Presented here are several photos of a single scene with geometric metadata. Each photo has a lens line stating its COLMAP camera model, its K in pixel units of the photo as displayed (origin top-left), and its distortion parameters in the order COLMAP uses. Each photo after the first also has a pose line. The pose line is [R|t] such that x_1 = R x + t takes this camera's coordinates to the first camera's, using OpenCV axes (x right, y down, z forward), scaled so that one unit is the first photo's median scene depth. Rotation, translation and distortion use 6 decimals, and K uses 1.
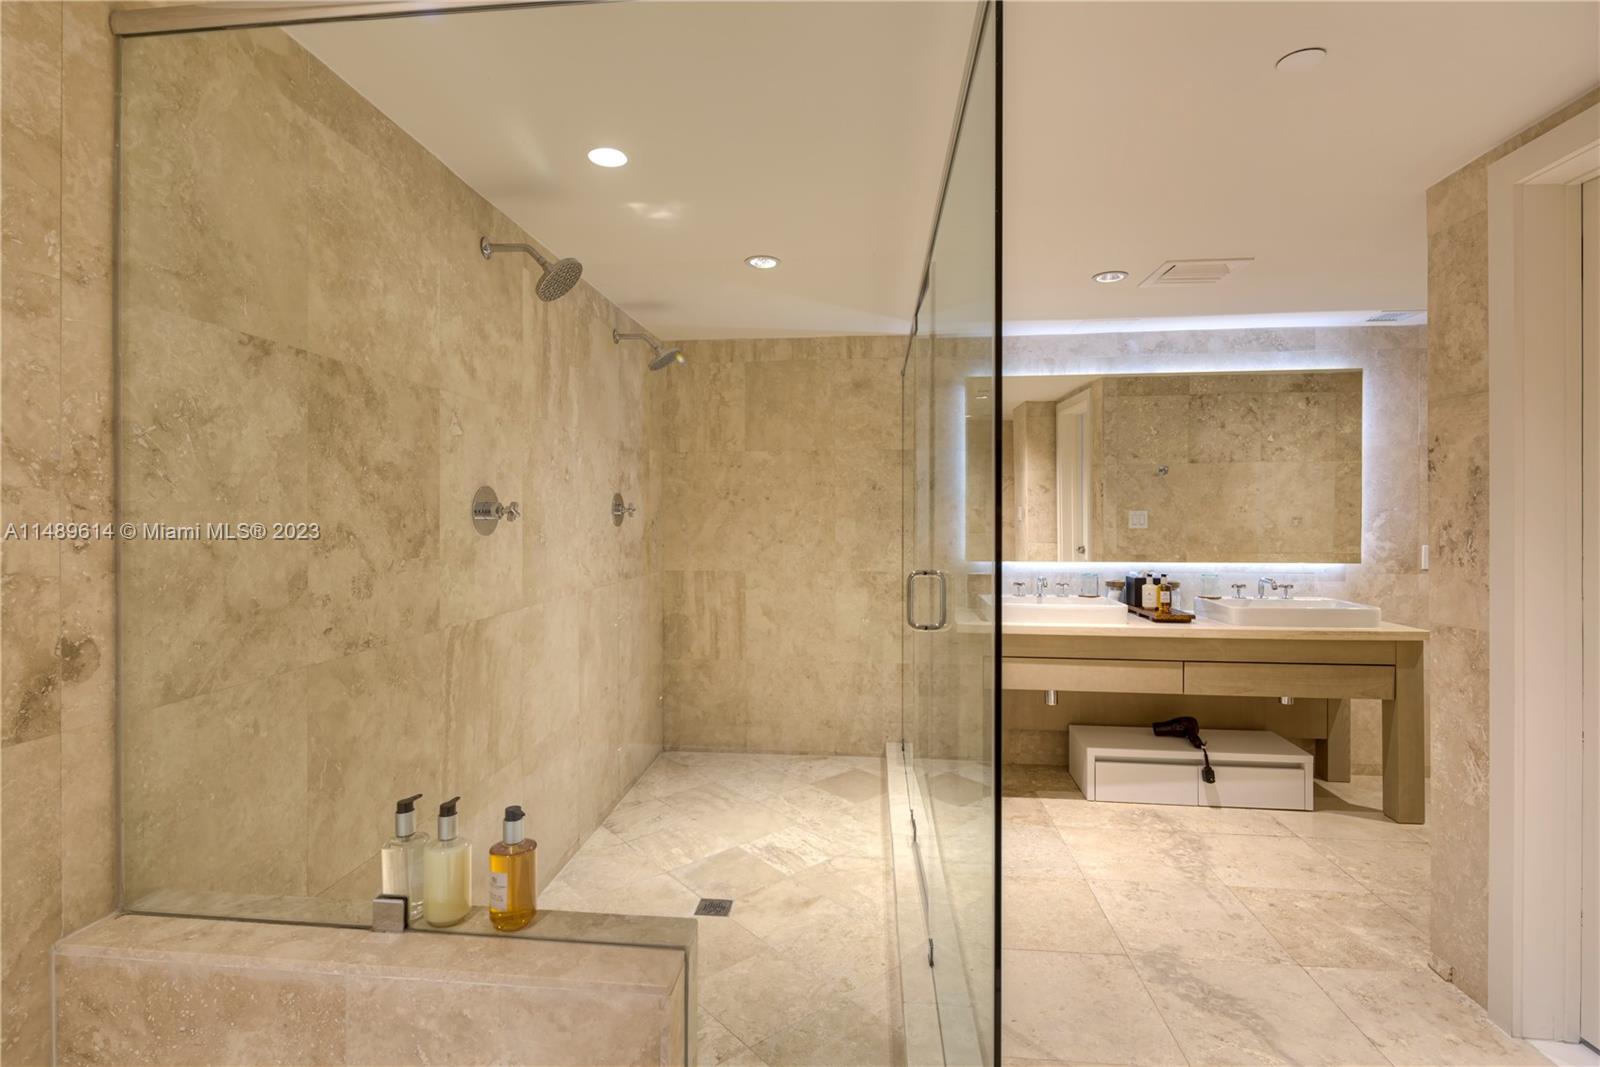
lens RADIAL K [[761.5, 0, 789.6], [0, 761.5, 520.4], [0, 0, 1]] dist [0.010947, -0.008931]
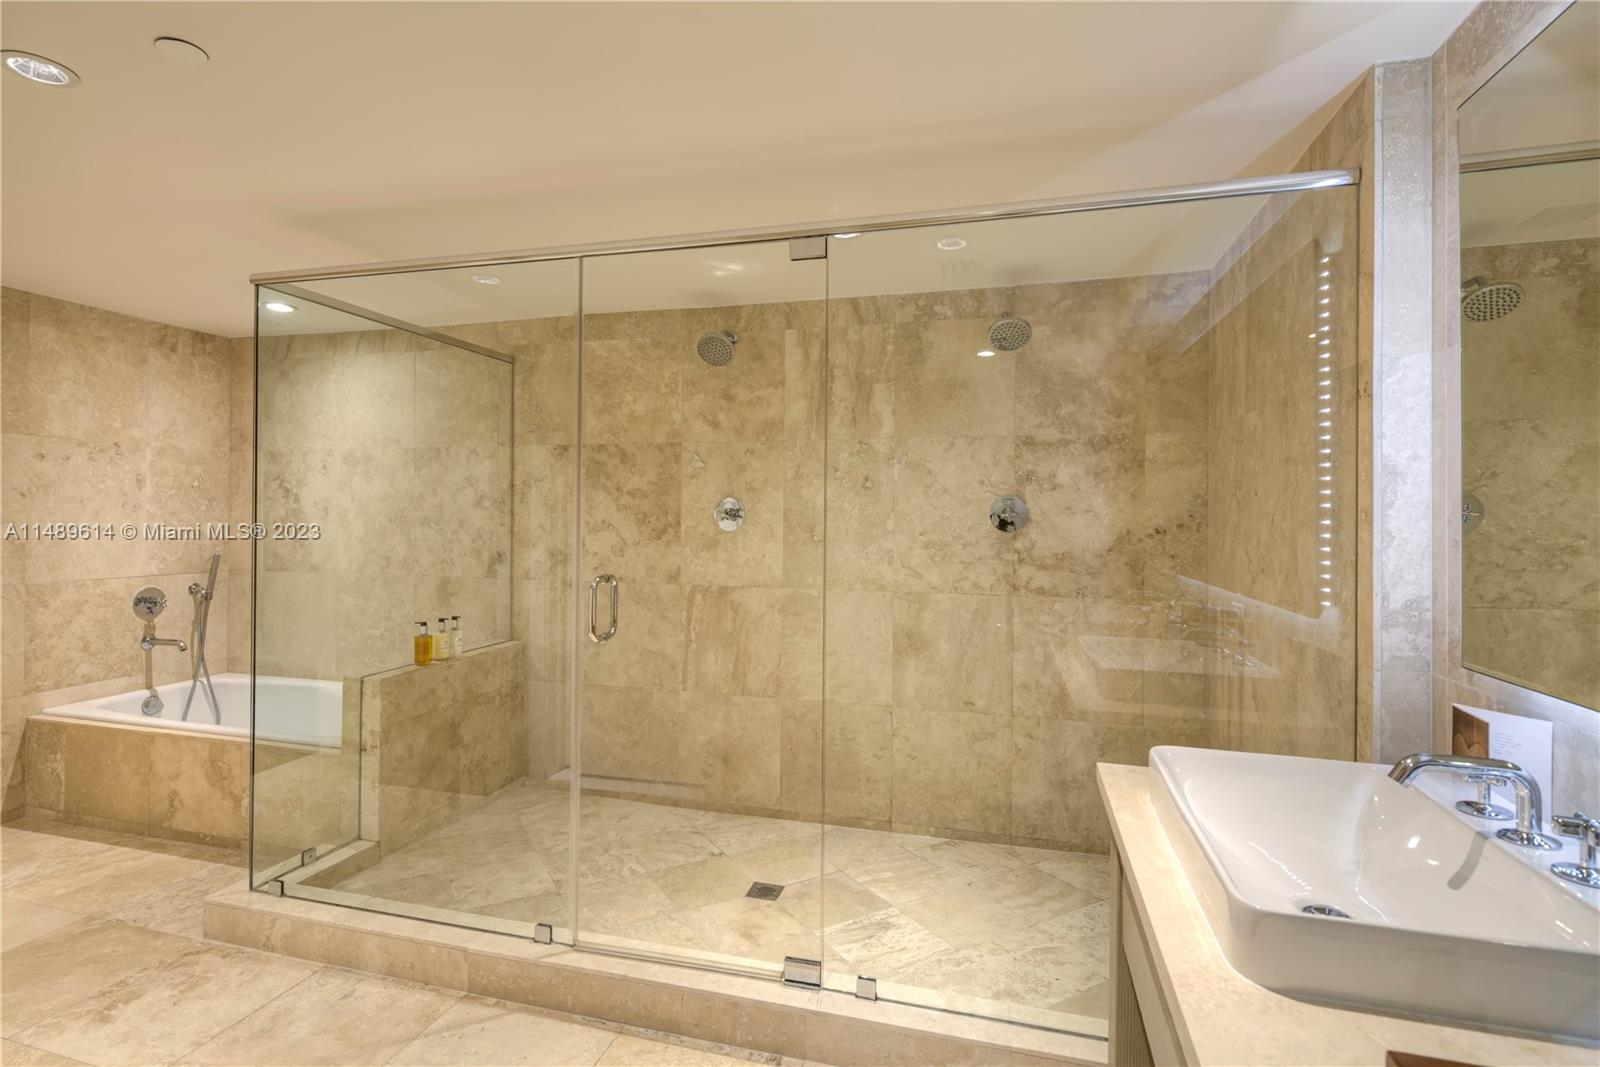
lens RADIAL K [[761.5, 0, 789.6], [0, 761.5, 520.4], [0, 0, 1]] dist [0.010947, -0.008931]
pose [[-0.152731, 0.004141, -0.988259, 1.225984], [-0.016693, 0.999838, 0.006769, -0.014550], [0.988127, 0.017530, -0.152637, 1.557422]]
